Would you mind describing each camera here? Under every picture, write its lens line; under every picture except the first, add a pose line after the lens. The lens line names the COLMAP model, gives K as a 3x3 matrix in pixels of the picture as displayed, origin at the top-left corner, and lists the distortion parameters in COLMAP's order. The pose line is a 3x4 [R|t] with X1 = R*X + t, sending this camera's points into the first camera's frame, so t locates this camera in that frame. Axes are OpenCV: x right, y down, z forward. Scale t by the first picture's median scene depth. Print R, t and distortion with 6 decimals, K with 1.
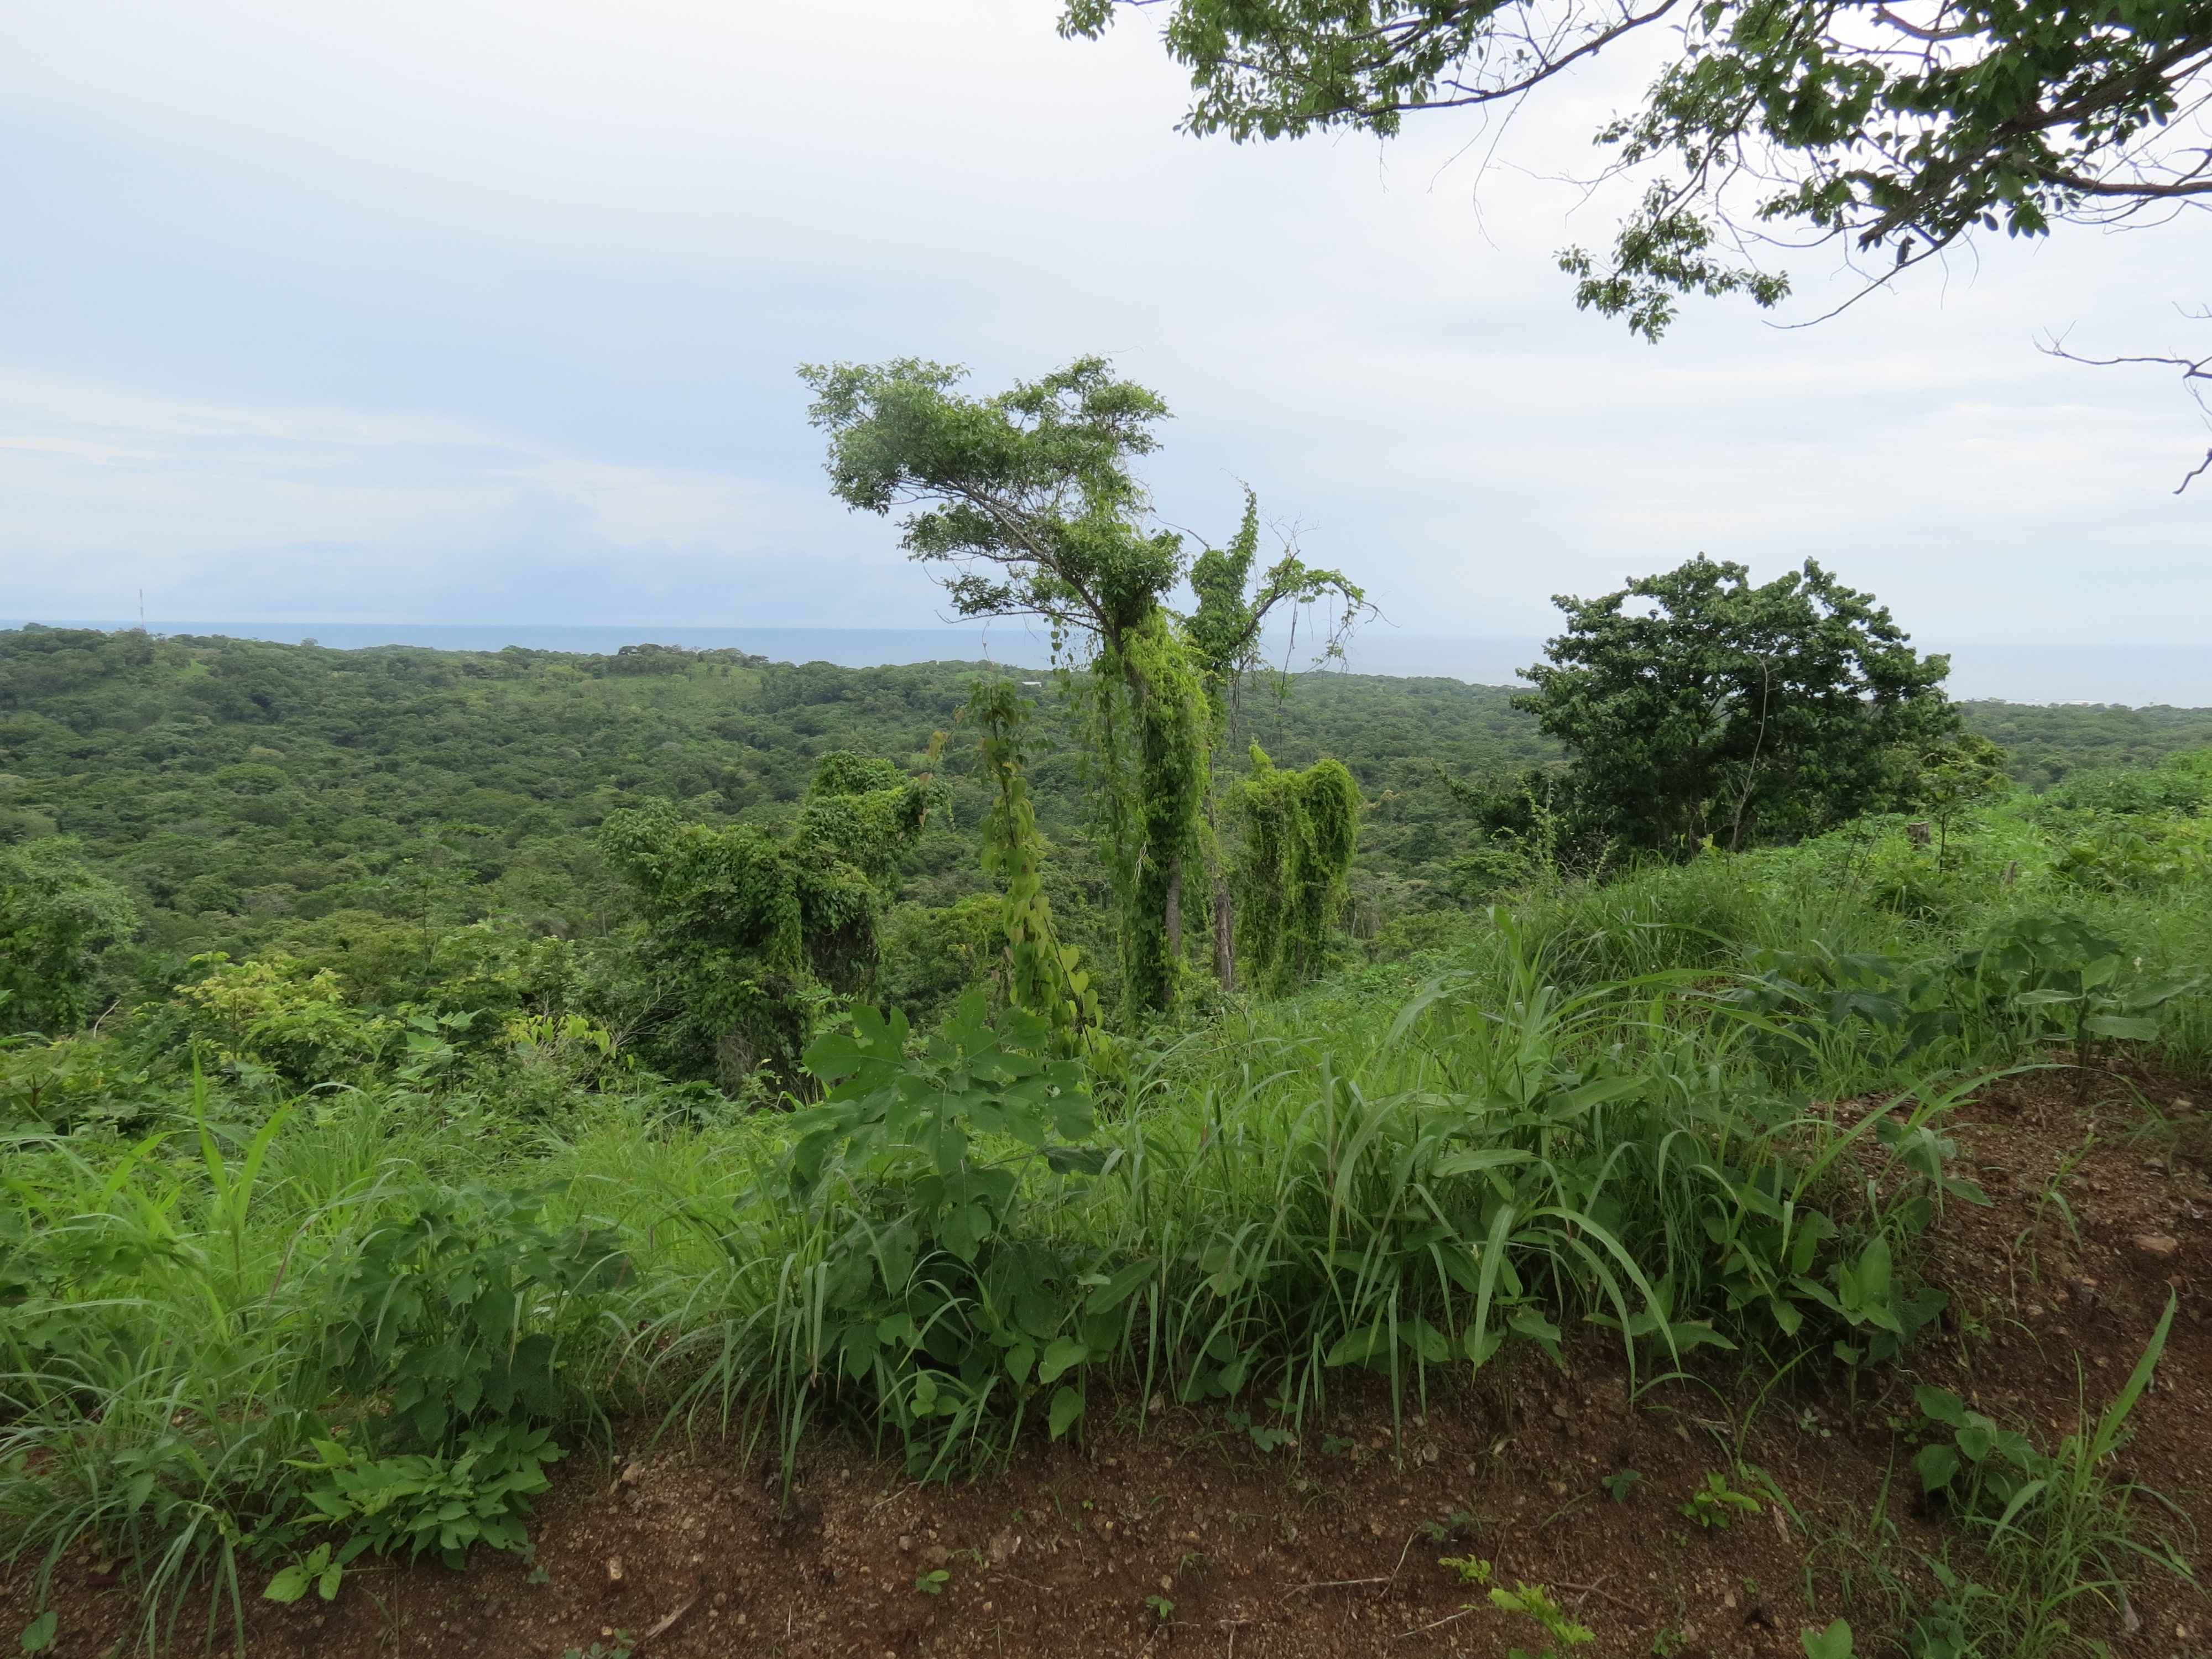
lens RADIAL K [[1575.5, 0, 1109.0], [0, 1575.5, 850.2], [0, 0, 1]] dist [-0.030826, 0.014255]
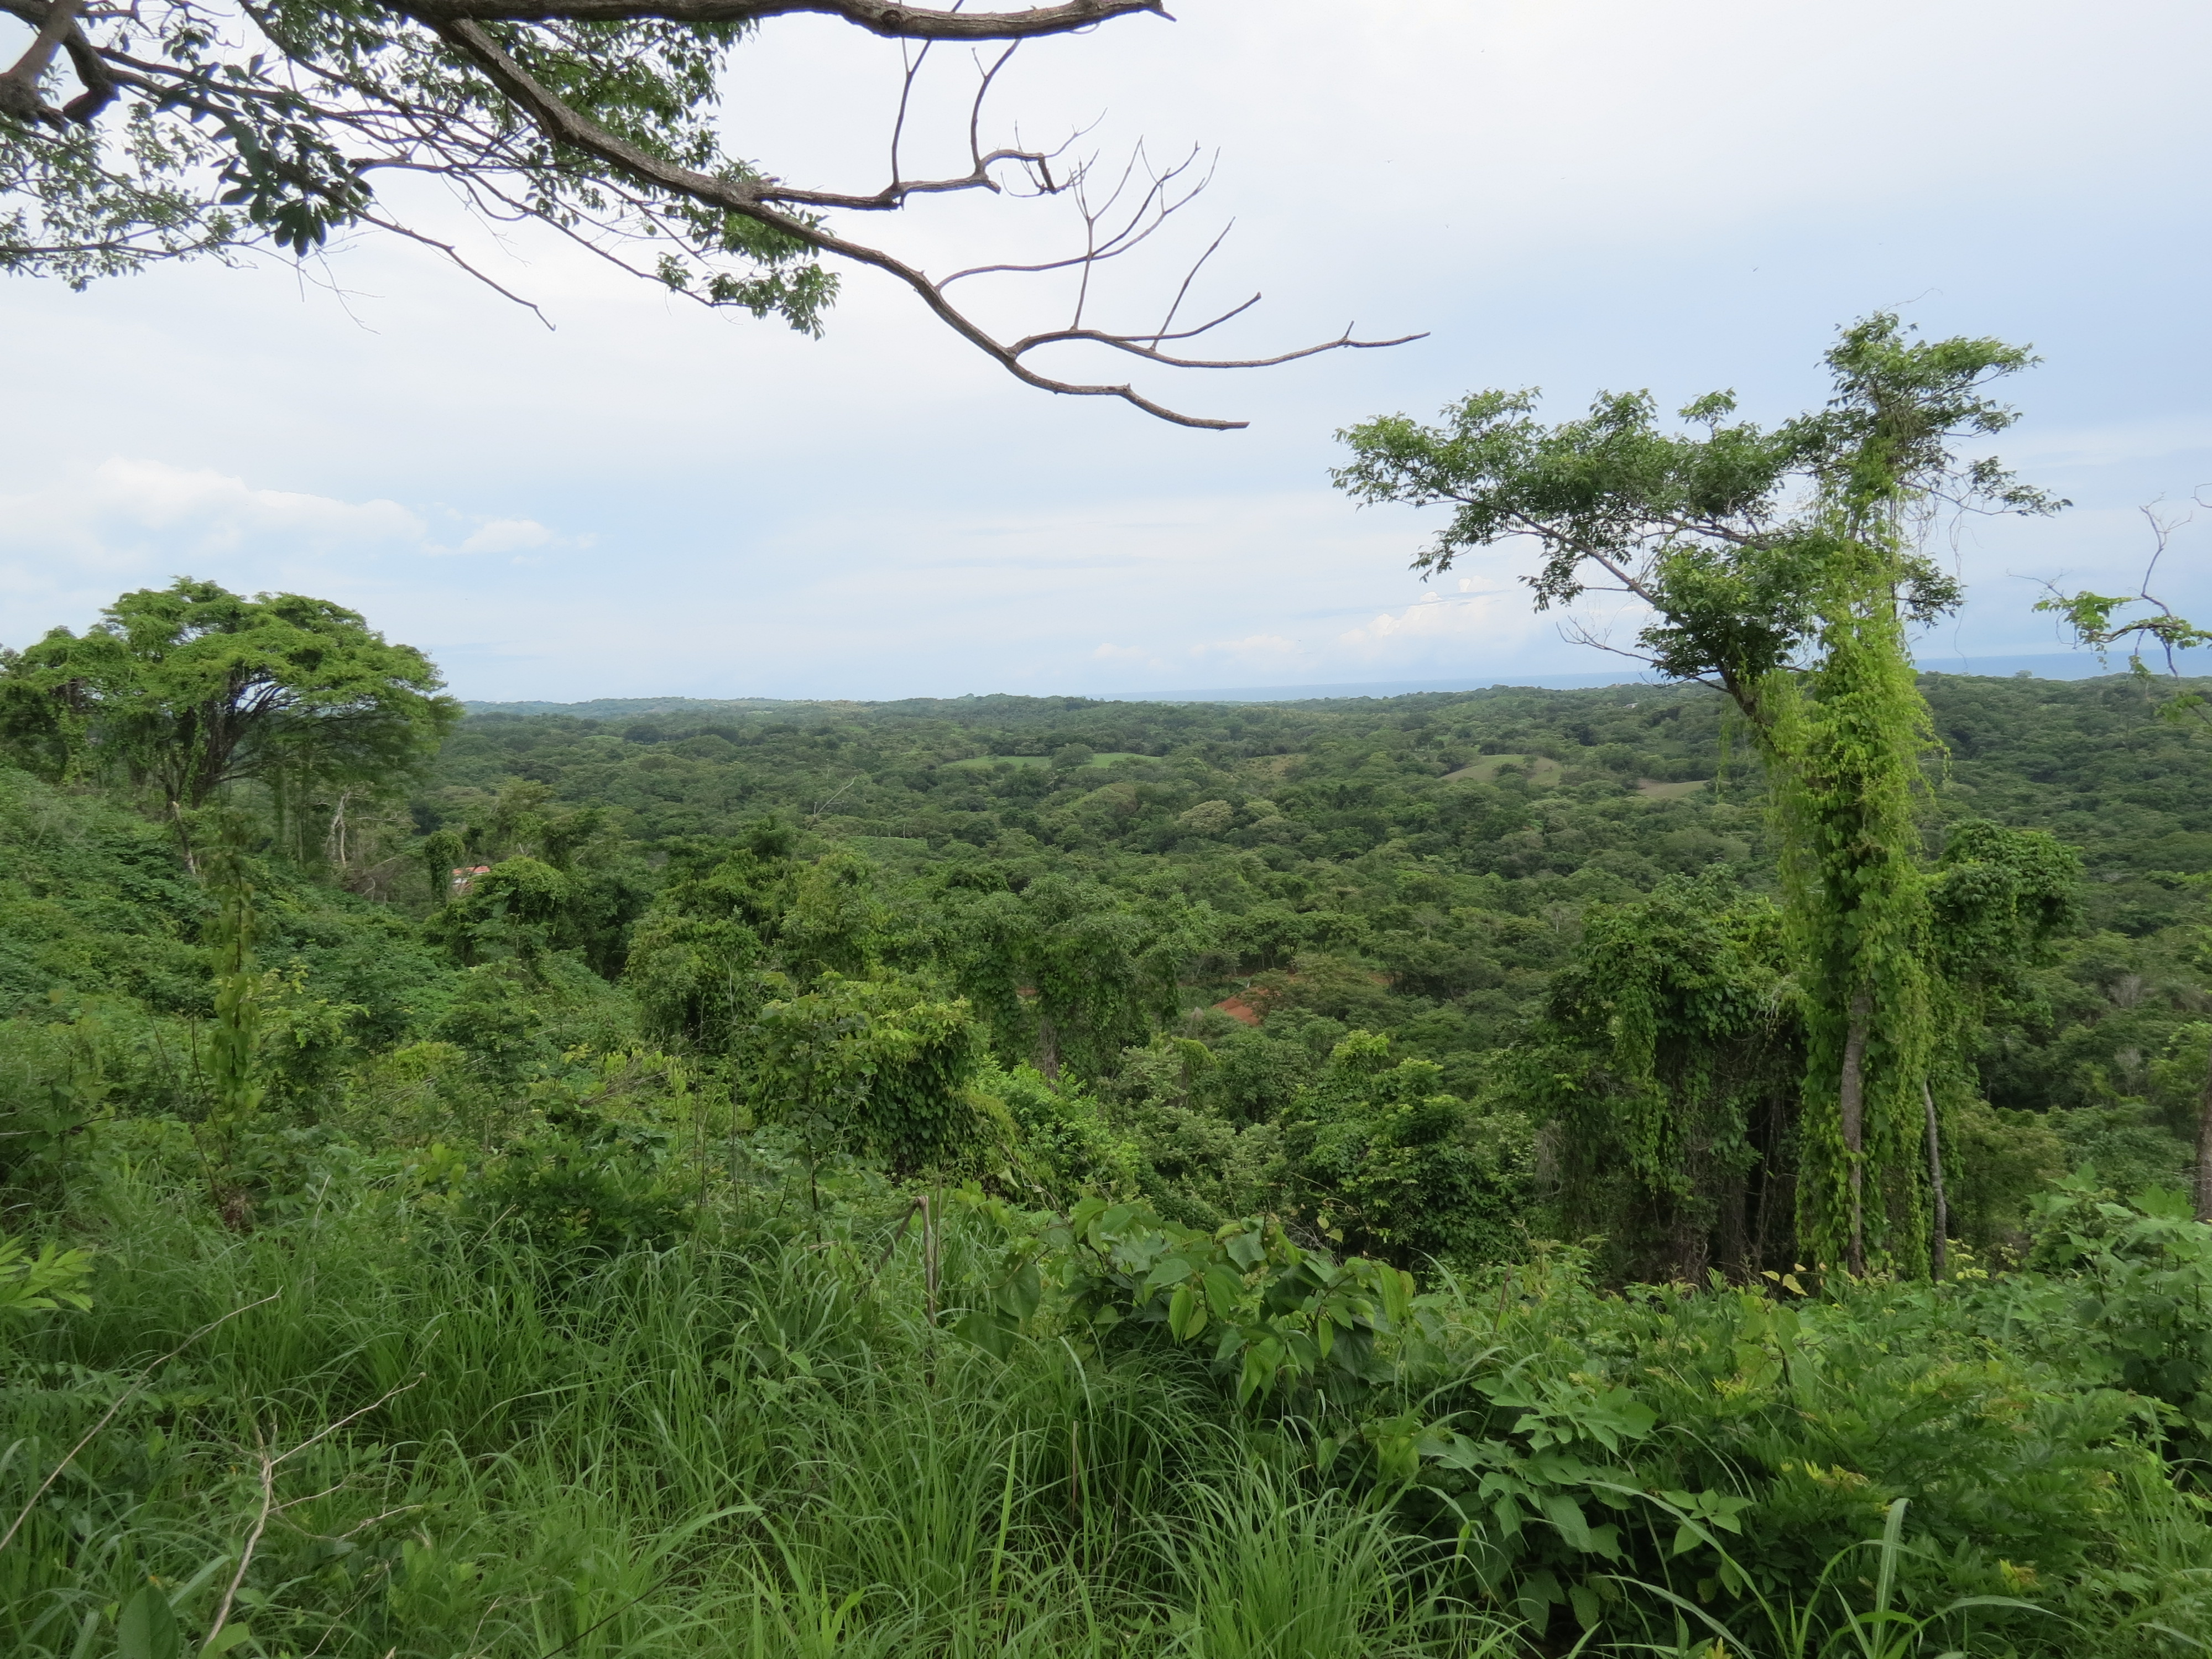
lens RADIAL K [[1575.5, 0, 1106.5], [0, 1575.5, 833.2], [0, 0, 1]] dist [-0.030826, 0.014255]
pose [[0.536267, 0.034264, -0.843353, 0.172142], [-0.061345, 0.998115, 0.001544, -0.020156], [0.841816, 0.050907, 0.537358, 0.126903]]
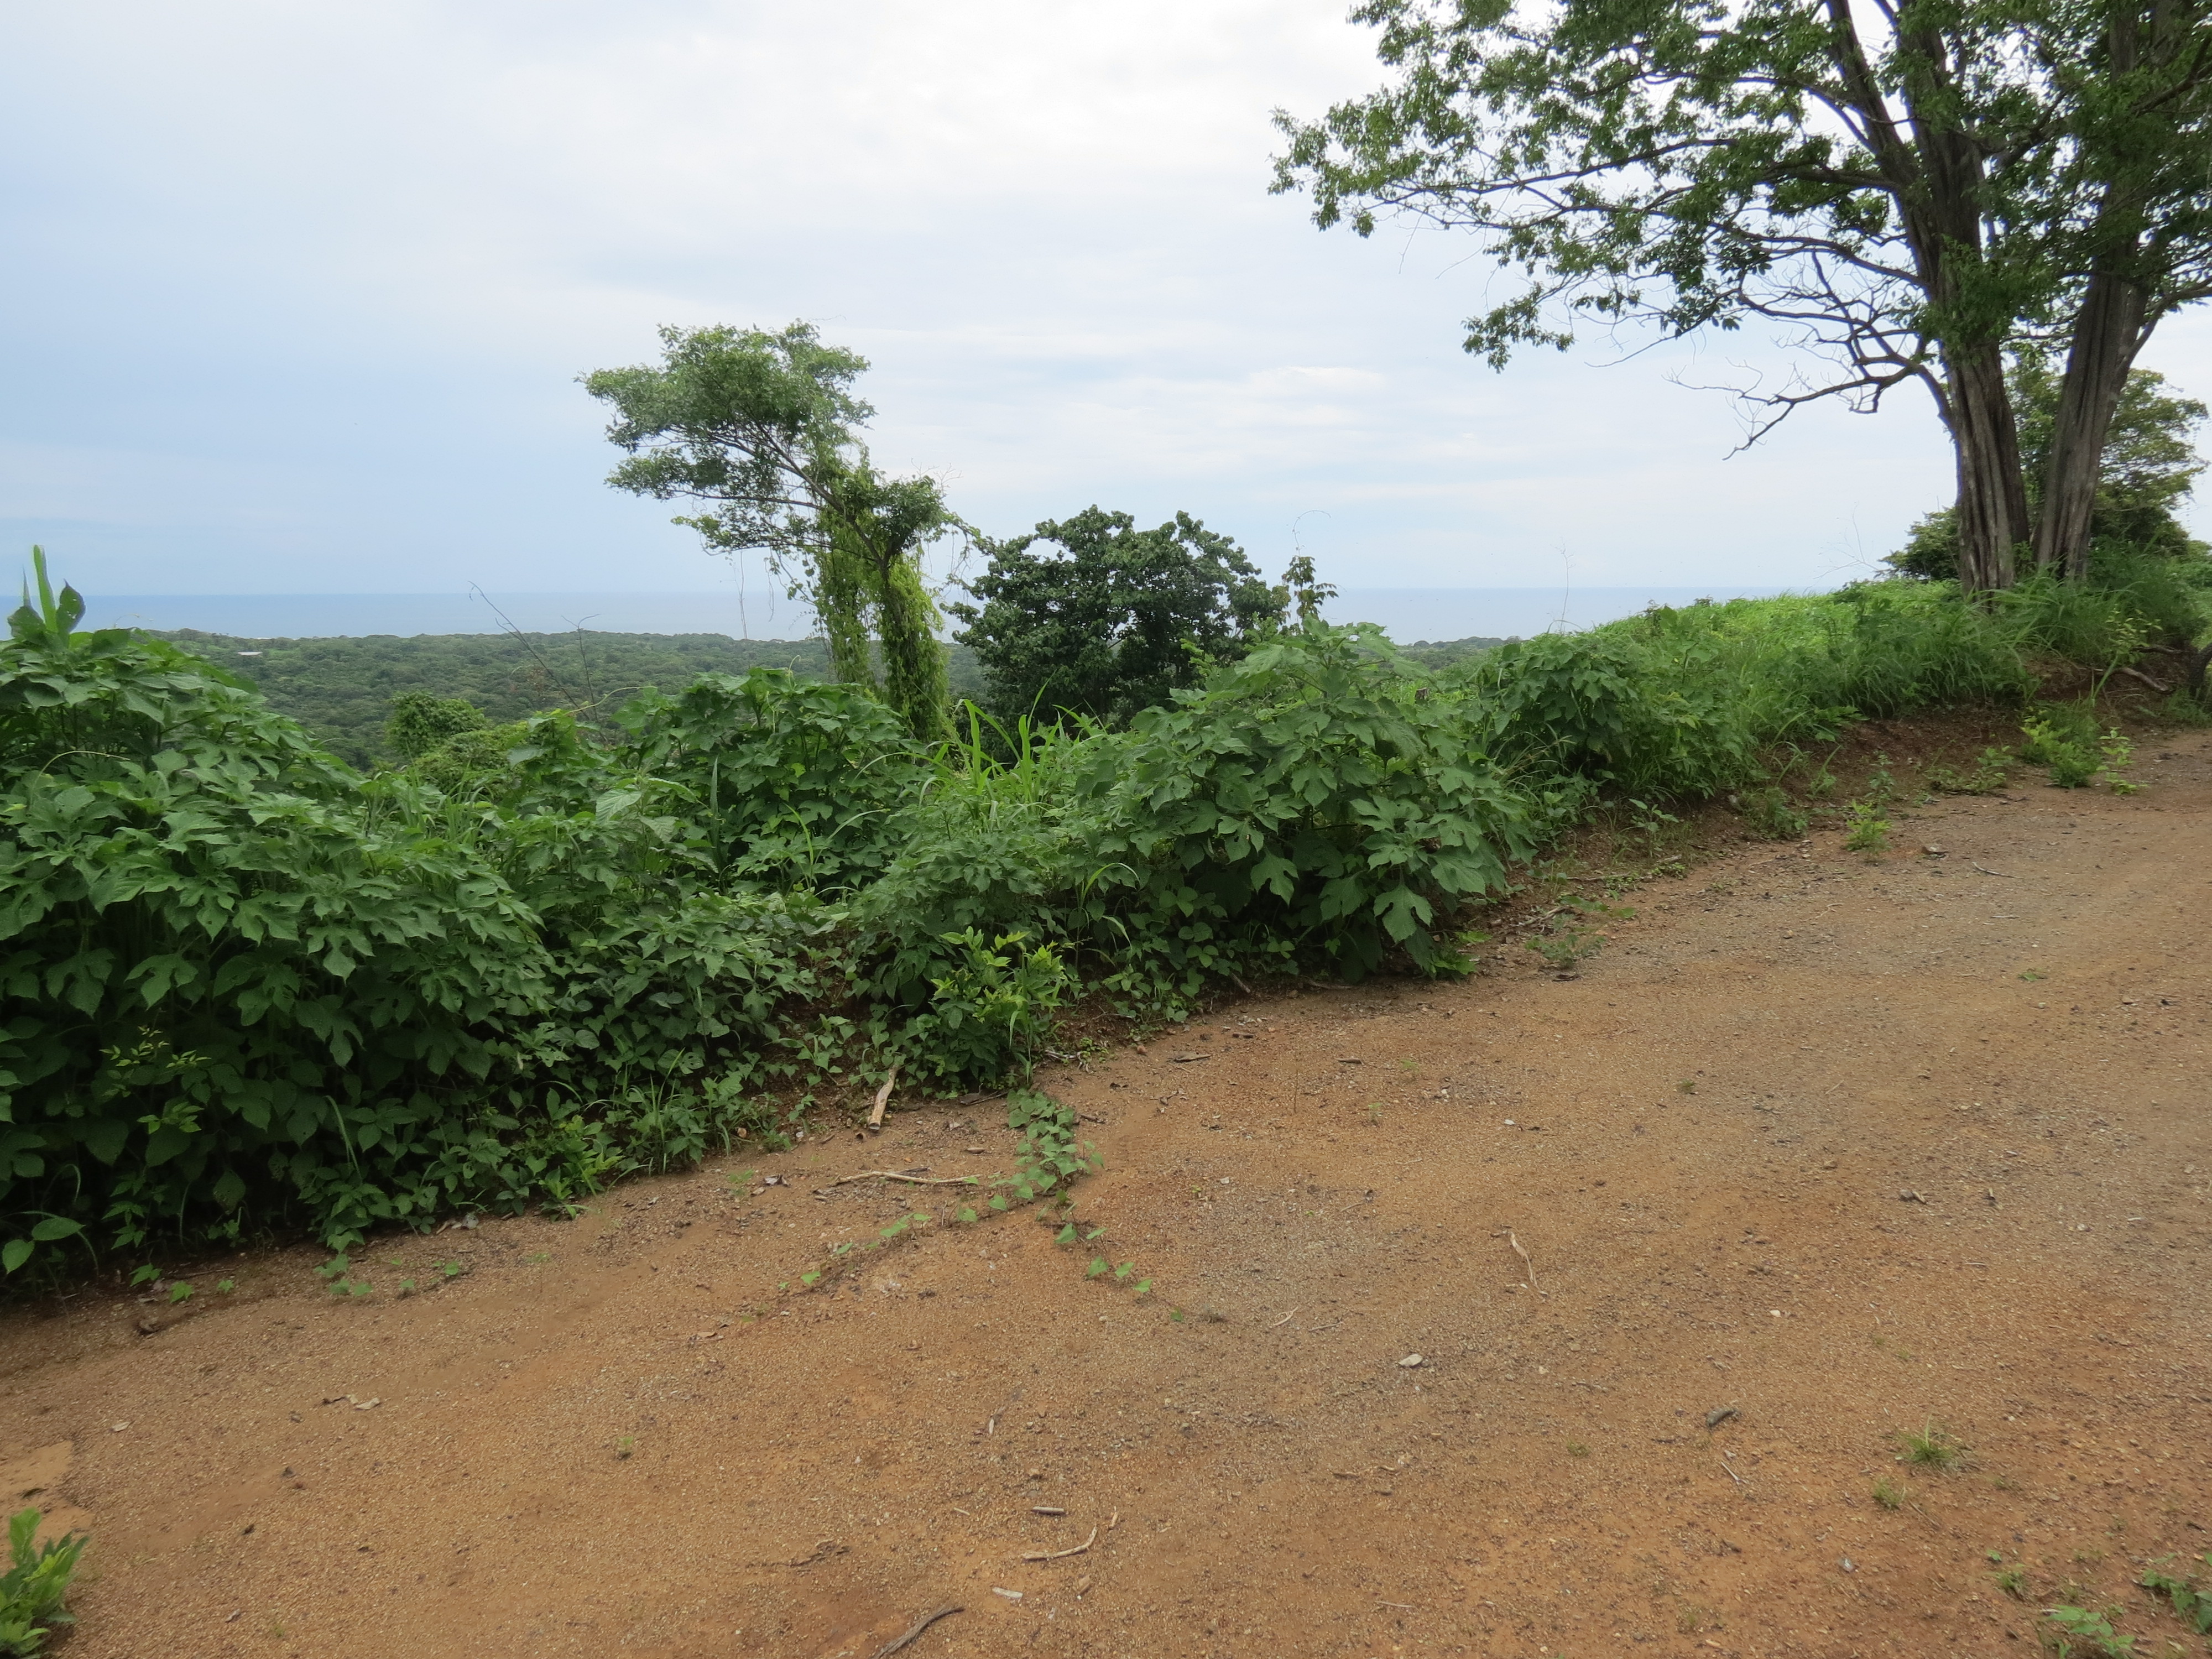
lens RADIAL K [[1575.5, 0, 1142.3], [0, 1575.5, 848.8], [0, 0, 1]] dist [-0.030826, 0.014255]
pose [[0.888644, -0.087741, 0.450126, -0.142987], [0.075367, 0.996123, 0.045380, 0.016725], [-0.452362, -0.006402, 0.891811, -0.065097]]
